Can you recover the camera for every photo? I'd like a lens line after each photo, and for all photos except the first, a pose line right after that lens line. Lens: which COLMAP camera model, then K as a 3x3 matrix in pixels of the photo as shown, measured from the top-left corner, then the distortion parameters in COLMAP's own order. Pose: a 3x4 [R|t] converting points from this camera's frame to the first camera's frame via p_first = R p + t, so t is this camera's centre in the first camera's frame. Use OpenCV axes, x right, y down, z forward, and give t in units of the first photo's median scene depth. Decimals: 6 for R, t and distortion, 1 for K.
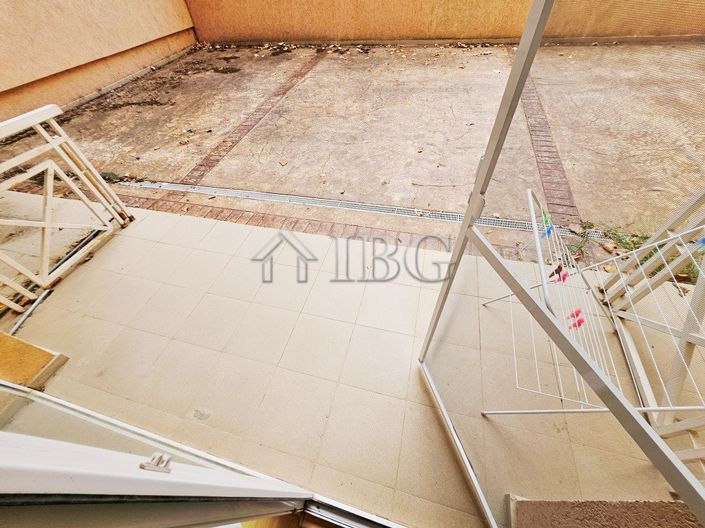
lens RADIAL K [[277.7, 0, 353.3], [0, 277.7, 260.0], [0, 0, 1]] dist [-0.003470, -0.000399]
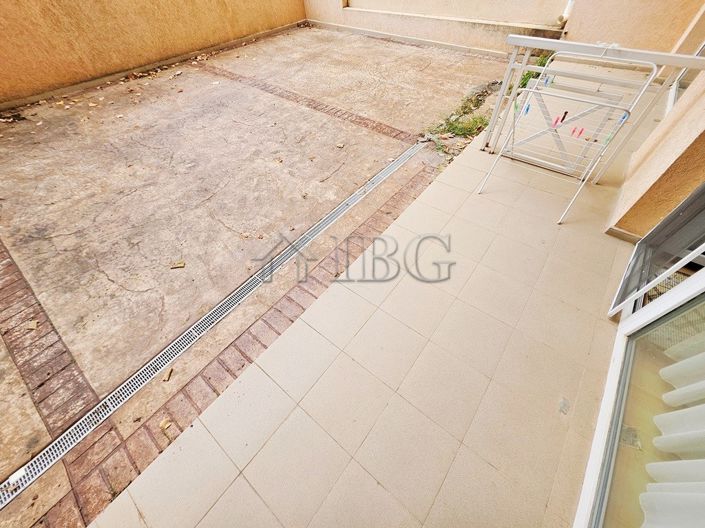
lens RADIAL K [[277.7, 0, 349.4], [0, 277.7, 260.0], [0, 0, 1]] dist [-0.003470, -0.000399]
pose [[0.404895, -0.666954, 0.625486, -0.435066], [0.698224, 0.667206, 0.259460, -0.211109], [-0.590376, 0.331675, 0.735831, 0.224029]]
